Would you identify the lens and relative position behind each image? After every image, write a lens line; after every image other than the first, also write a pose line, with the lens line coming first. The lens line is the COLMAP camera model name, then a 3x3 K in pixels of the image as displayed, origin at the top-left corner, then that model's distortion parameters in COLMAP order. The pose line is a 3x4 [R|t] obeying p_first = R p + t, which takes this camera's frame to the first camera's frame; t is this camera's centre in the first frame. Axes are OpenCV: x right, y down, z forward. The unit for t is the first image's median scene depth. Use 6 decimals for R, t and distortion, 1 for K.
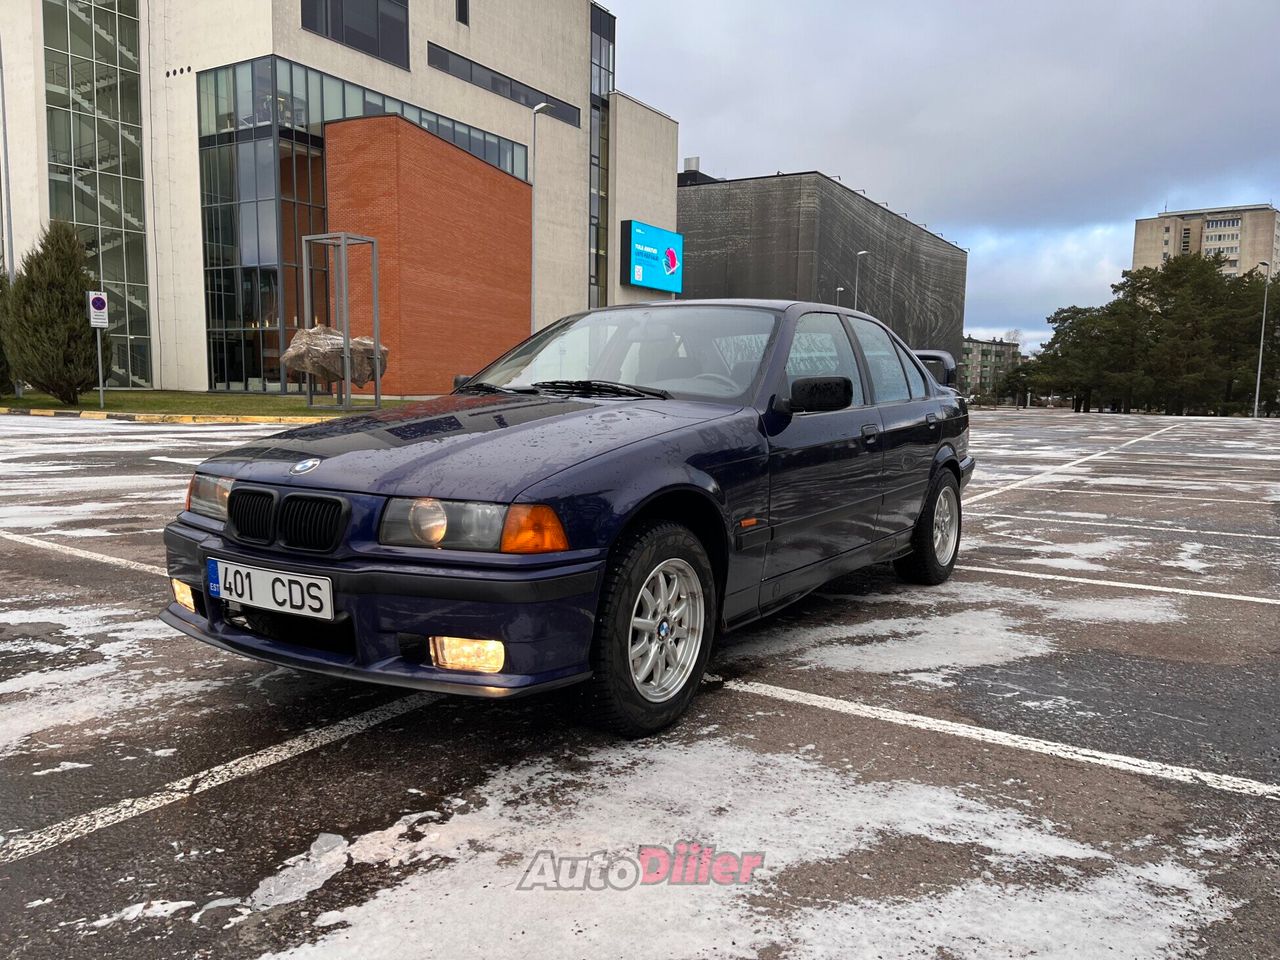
lens RADIAL K [[964.9, 0, 642.3], [0, 964.9, 485.2], [0, 0, 1]] dist [0.075614, -0.102909]
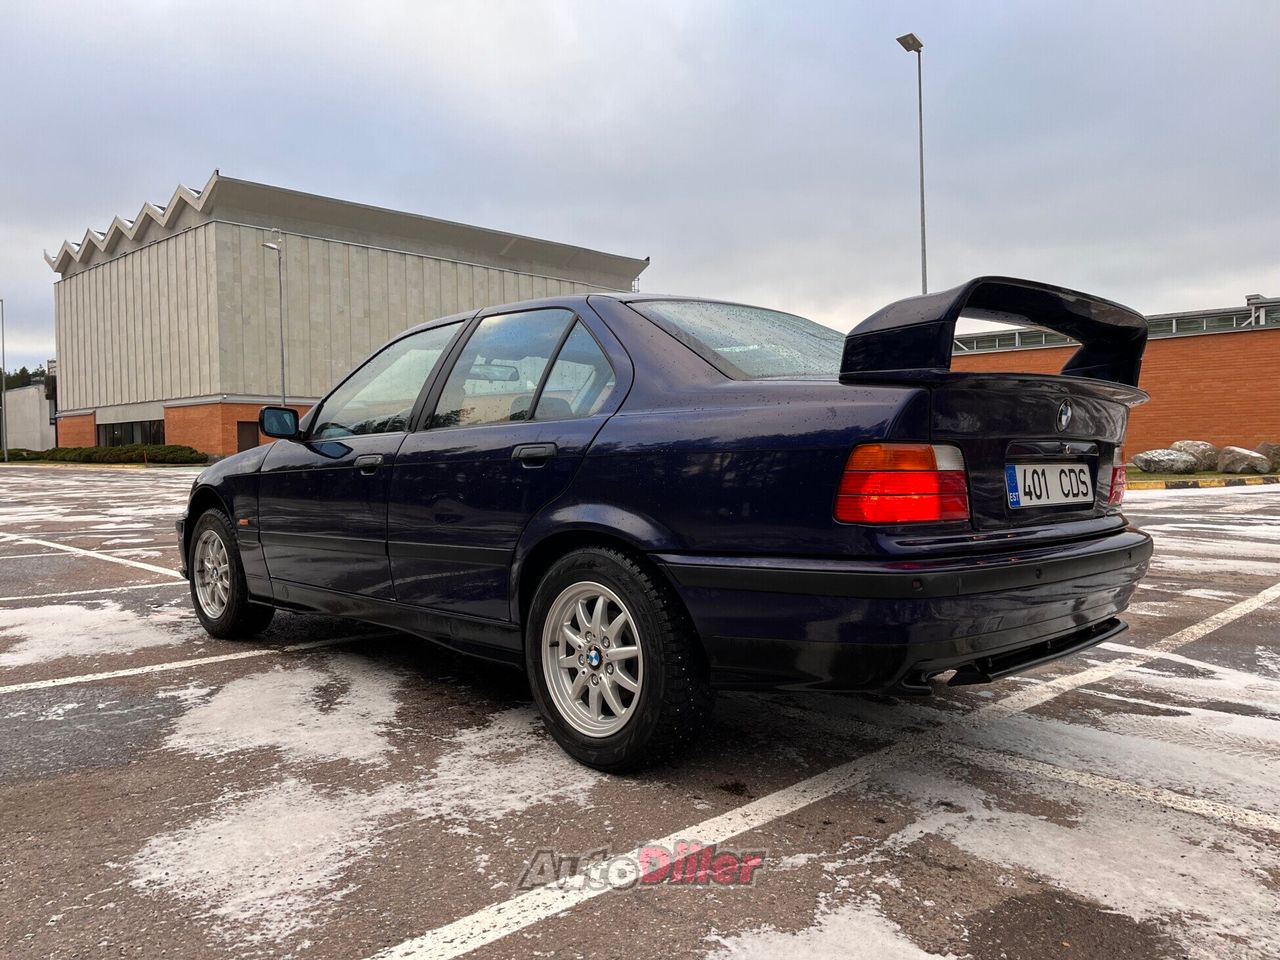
lens RADIAL K [[964.9, 0, 639.2], [0, 964.9, 483.7], [0, 0, 1]] dist [0.075614, -0.102909]
pose [[-0.215674, 0.015400, -0.976344, 1.177352], [-0.099340, 0.994342, 0.037629, -0.106756], [0.971399, 0.105106, -0.212924, 1.631839]]
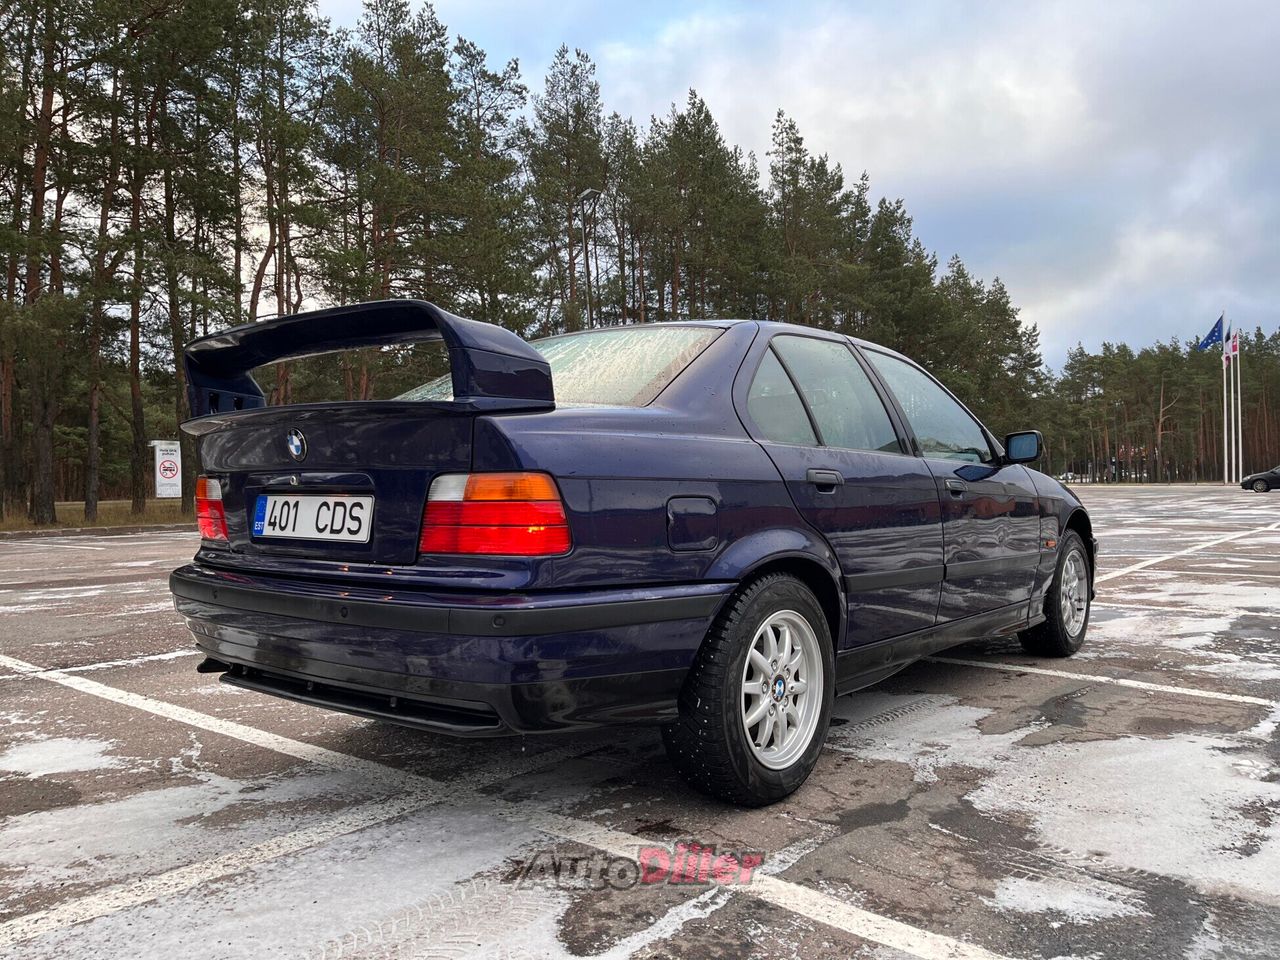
lens RADIAL K [[964.9, 0, 642.1], [0, 964.9, 484.5], [0, 0, 1]] dist [0.075614, -0.102909]
pose [[-0.993556, -0.004918, 0.113231, 0.079456], [0.006895, 0.994585, 0.103694, -0.203224], [-0.113128, 0.103806, -0.988143, 2.434659]]
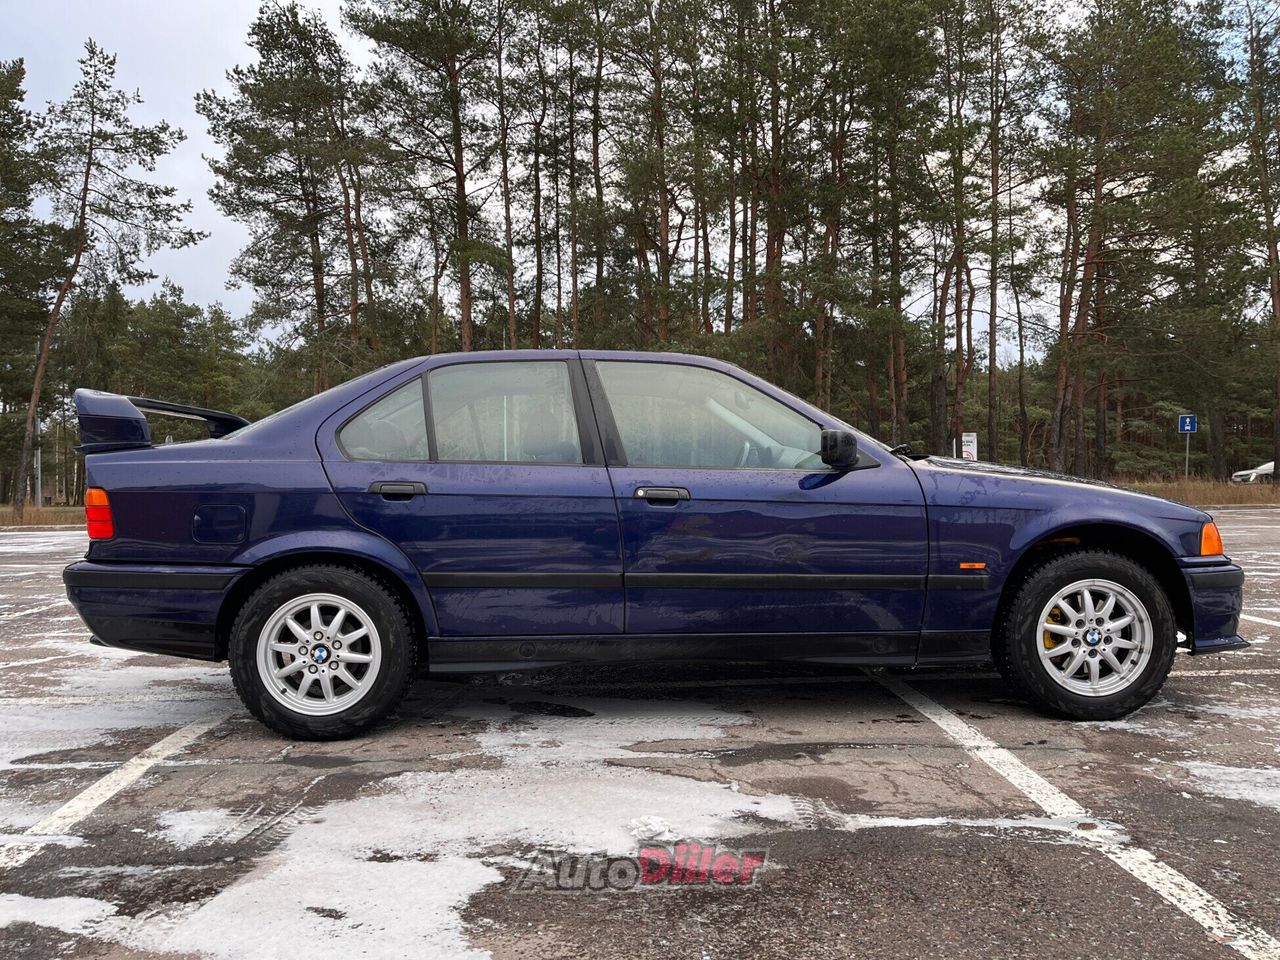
lens RADIAL K [[964.9, 0, 640.9], [0, 964.9, 486.2], [0, 0, 1]] dist [0.075614, -0.102909]
pose [[-0.579806, -0.011822, 0.814669, -0.902645], [0.086758, 0.993314, 0.076160, -0.179429], [-0.810122, 0.114837, -0.574904, 1.979934]]
